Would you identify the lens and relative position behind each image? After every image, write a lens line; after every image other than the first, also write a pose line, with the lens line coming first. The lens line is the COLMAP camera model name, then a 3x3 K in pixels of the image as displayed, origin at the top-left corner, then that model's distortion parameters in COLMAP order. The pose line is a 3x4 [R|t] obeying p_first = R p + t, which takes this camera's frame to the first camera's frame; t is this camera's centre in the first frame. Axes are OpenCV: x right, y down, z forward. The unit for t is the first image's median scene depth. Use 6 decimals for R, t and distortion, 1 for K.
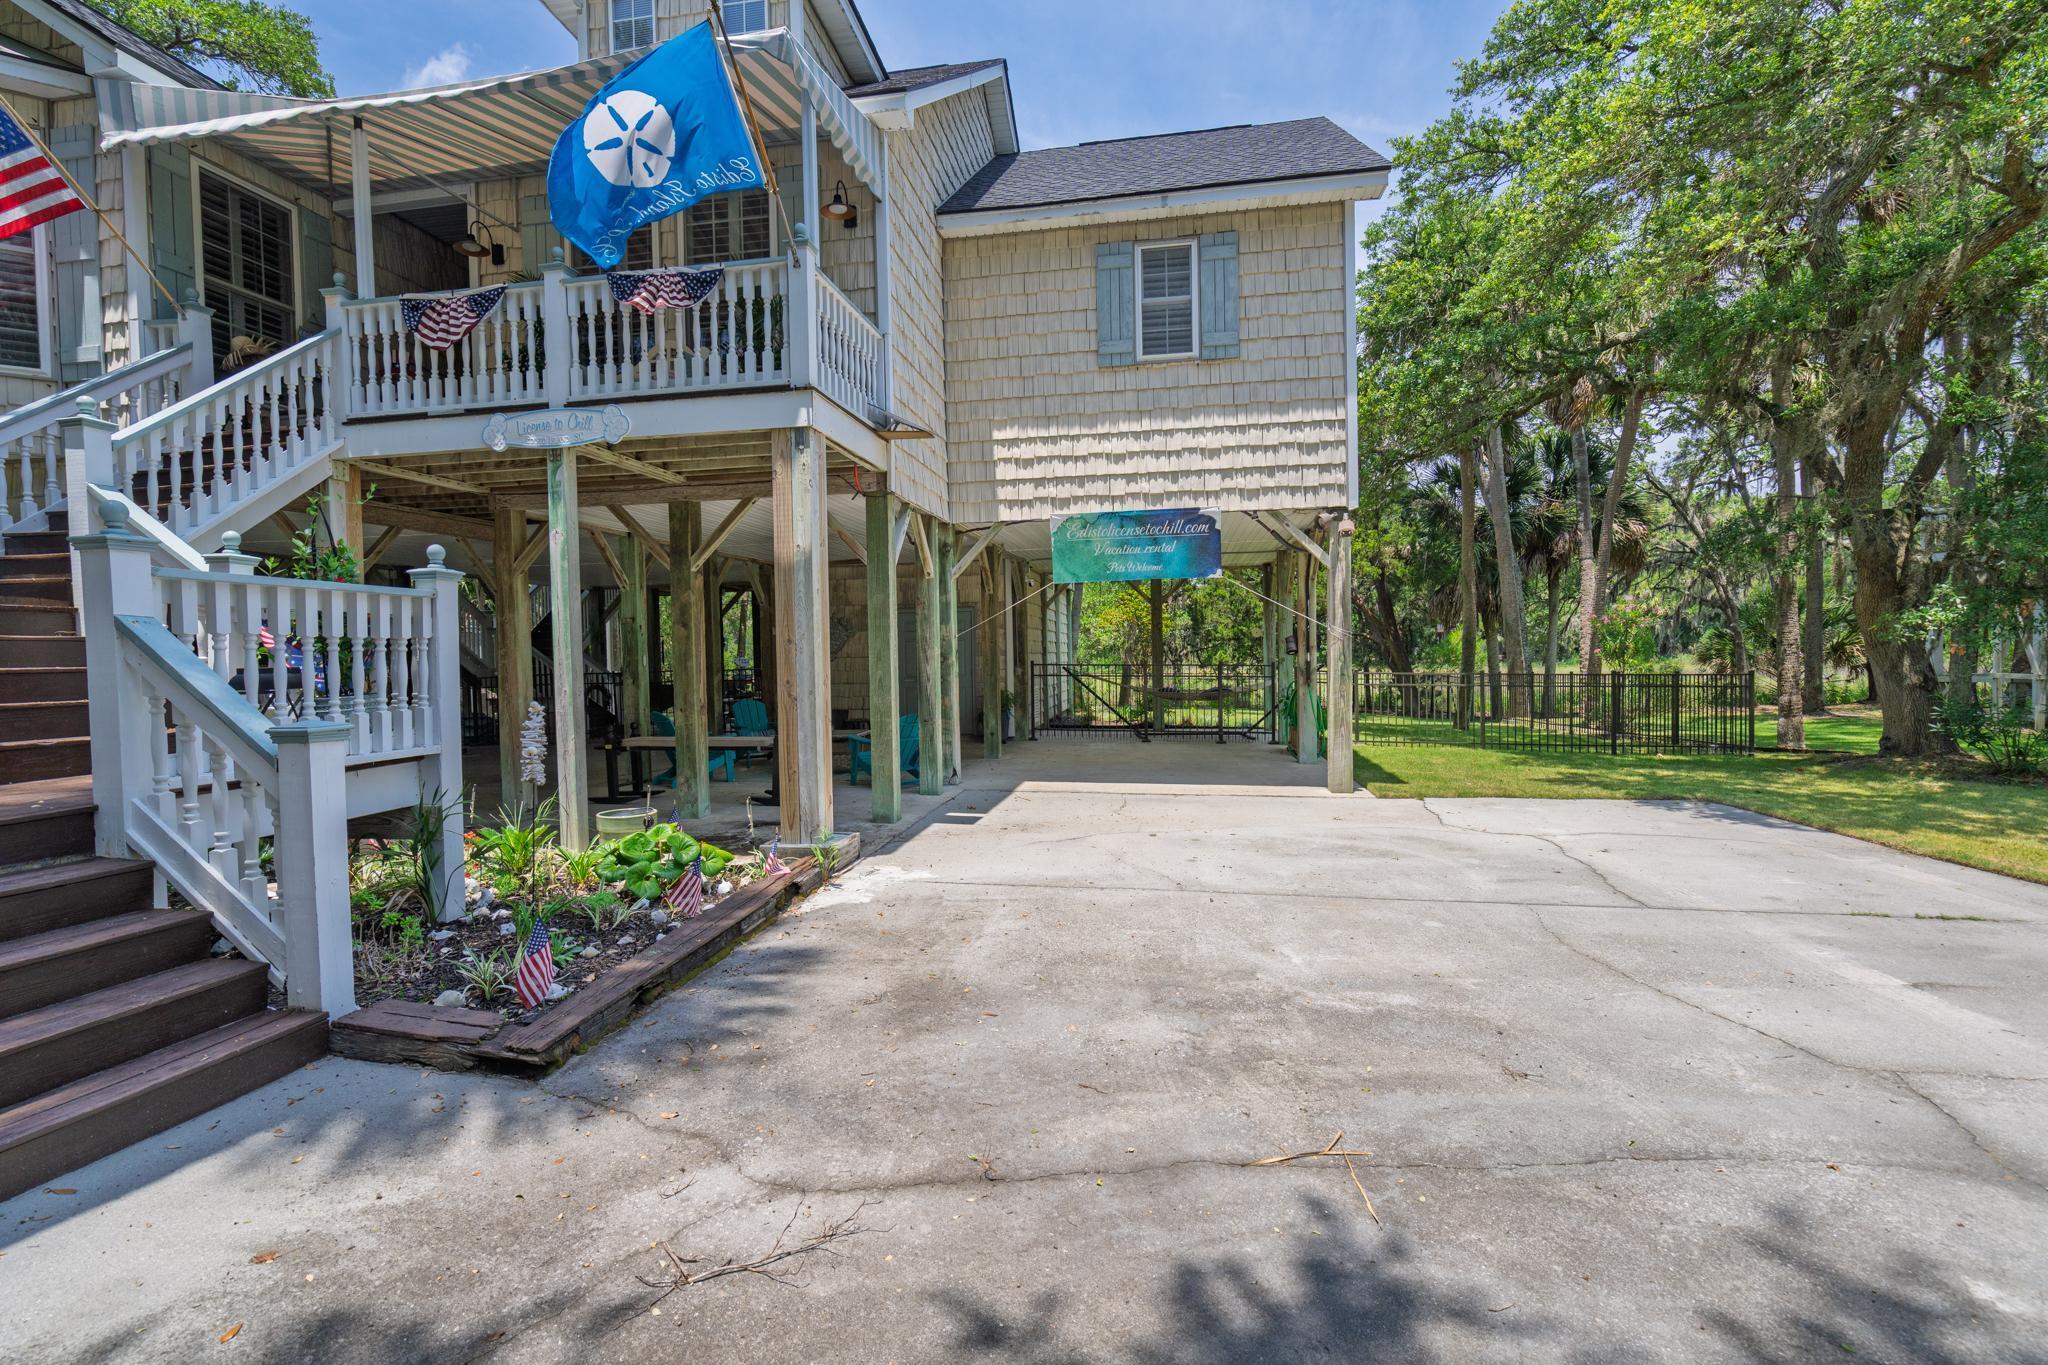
lens RADIAL K [[931.6, 0, 1019.3], [0, 931.6, 677.9], [0, 0, 1]] dist [-0.000169, 0.000914]
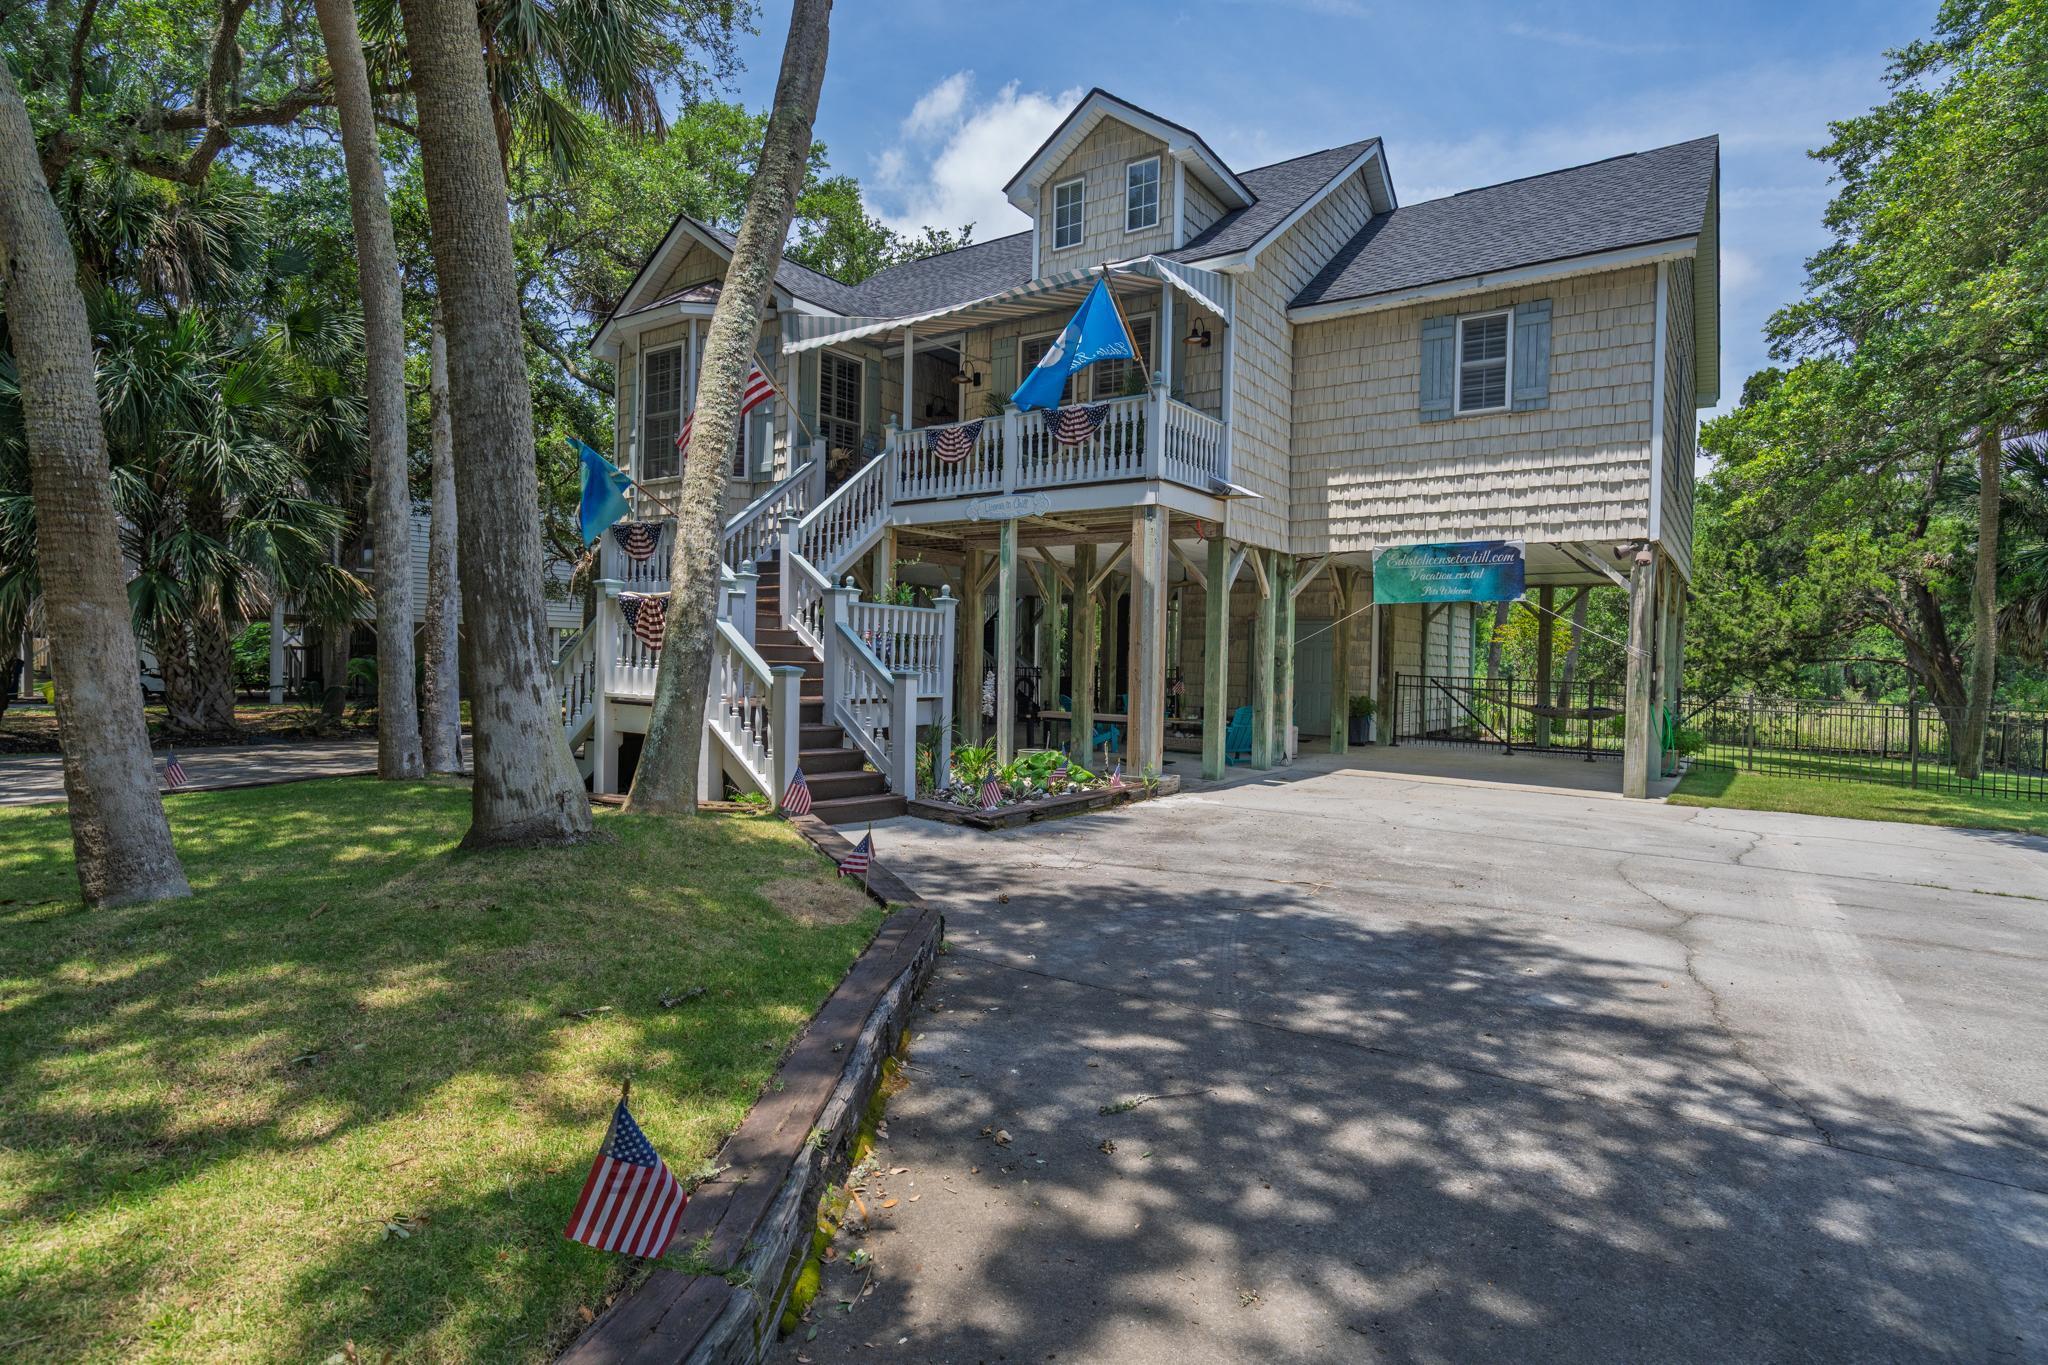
lens RADIAL K [[1070.4, 0, 1024.0], [0, 1070.4, 682.5], [0, 0, 1]] dist [0.002785, 0.000447]
pose [[0.908194, 0.044316, -0.416197, 0.213889], [-0.048393, 0.998828, 0.000755, 0.021283], [0.415742, 0.019456, 0.909274, -0.454480]]
